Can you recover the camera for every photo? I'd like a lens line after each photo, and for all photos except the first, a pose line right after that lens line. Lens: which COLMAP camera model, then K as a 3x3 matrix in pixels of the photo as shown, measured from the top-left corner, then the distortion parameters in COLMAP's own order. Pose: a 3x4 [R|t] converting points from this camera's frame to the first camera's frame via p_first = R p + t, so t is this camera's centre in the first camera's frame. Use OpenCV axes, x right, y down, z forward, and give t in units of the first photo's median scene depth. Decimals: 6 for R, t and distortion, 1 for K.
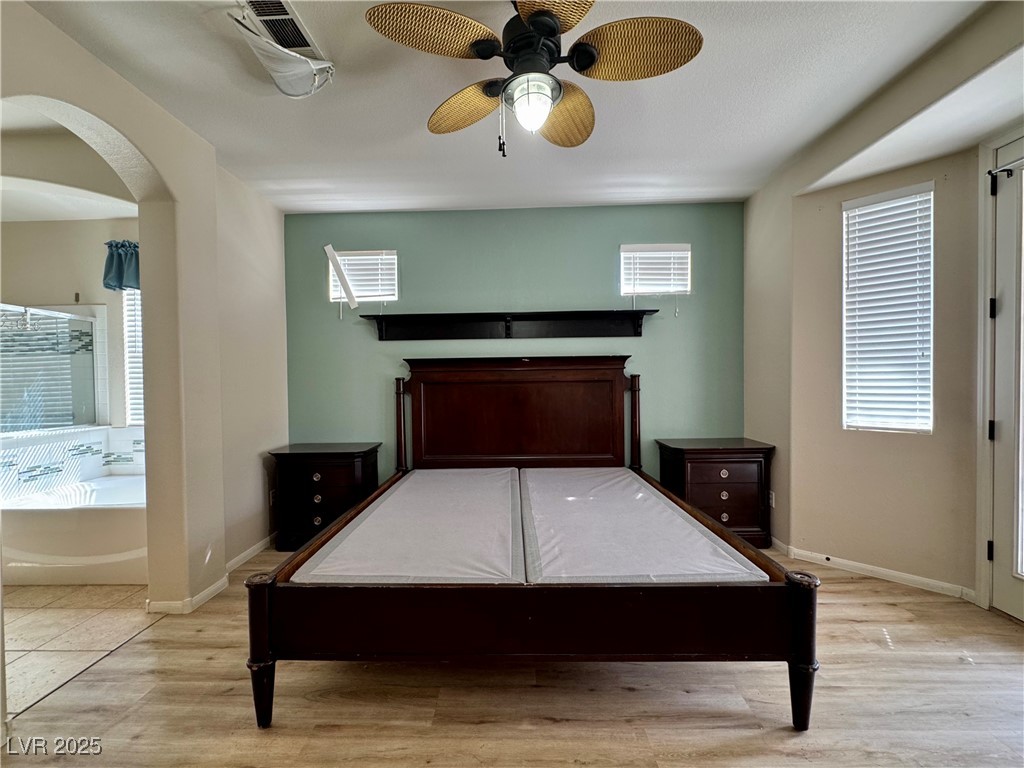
lens RADIAL K [[459.2, 0, 509.7], [0, 459.2, 385.3], [0, 0, 1]] dist [-0.004340, 0.000169]
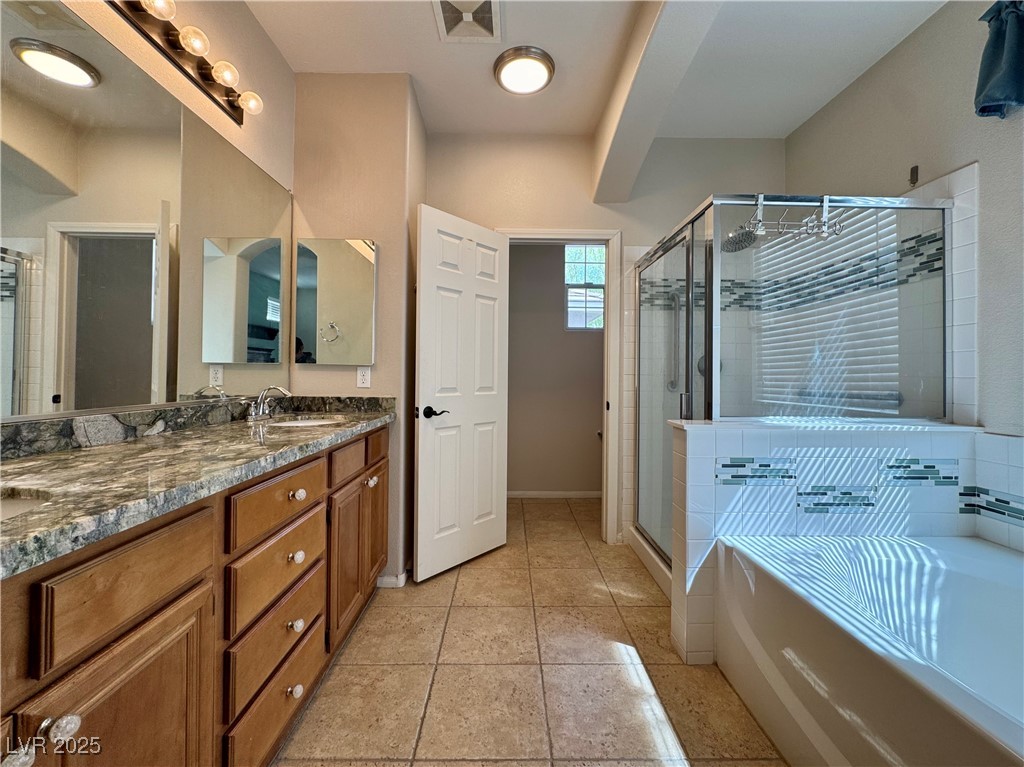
lens RADIAL K [[425.6, 0, 509.2], [0, 425.6, 377.3], [0, 0, 1]] dist [0.001207, -0.000833]
pose [[0.061196, 0.014582, -0.998019, -0.476178], [-0.020003, 0.999710, 0.013380, 0.042174], [0.997925, 0.019145, 0.061470, 0.502887]]
